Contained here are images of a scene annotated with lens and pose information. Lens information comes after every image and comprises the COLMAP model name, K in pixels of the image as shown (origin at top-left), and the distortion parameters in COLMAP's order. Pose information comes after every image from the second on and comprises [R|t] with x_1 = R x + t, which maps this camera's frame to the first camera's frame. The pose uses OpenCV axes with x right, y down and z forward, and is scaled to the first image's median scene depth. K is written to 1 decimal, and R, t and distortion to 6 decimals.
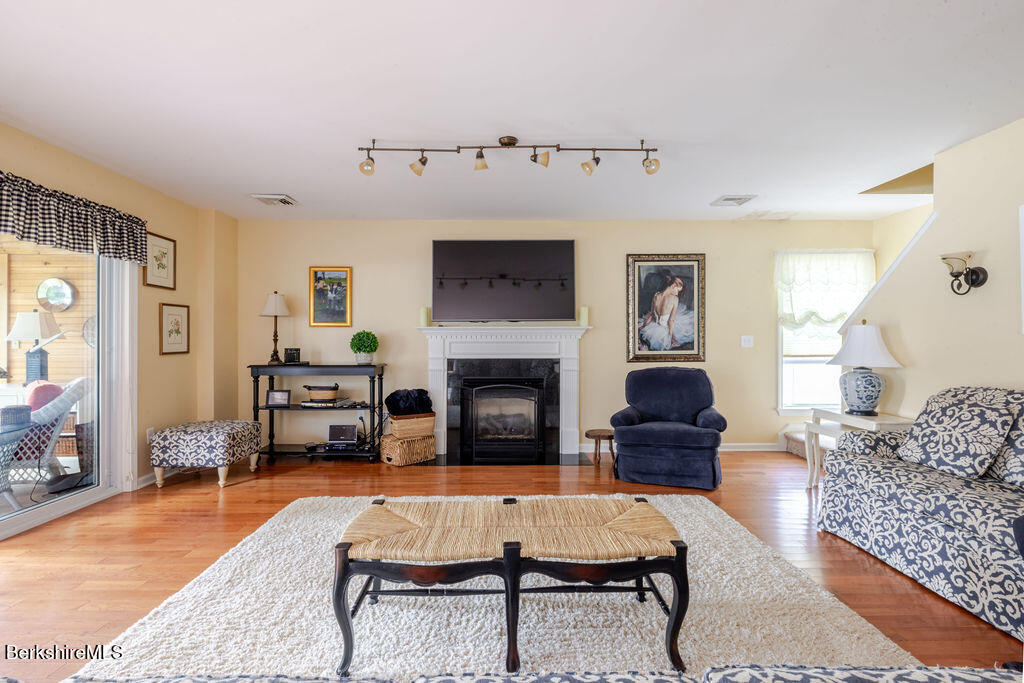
lens RADIAL K [[480.7, 0, 512.0], [0, 480.7, 341.5], [0, 0, 1]] dist [0.000470, 0.000149]
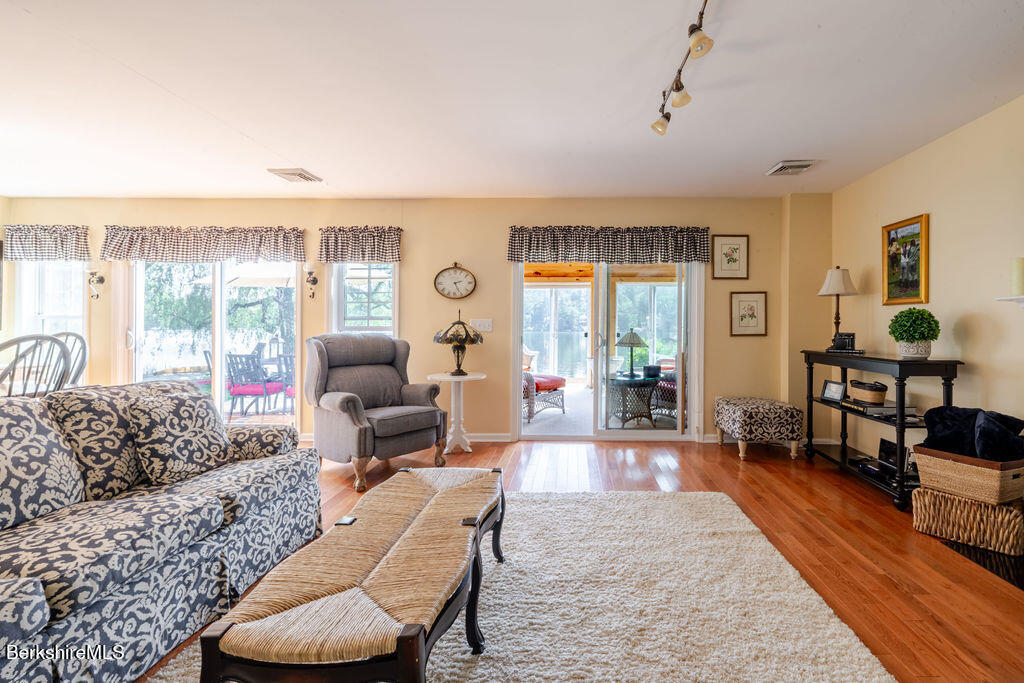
lens RADIAL K [[485.3, 0, 512.0], [0, 485.3, 341.5], [0, 0, 1]] dist [-0.000059, -0.000048]
pose [[-0.148277, 0.021789, -0.988706, 0.456674], [-0.015029, 0.999592, 0.024283, 0.018146], [0.988832, 0.018460, -0.147889, 0.552931]]
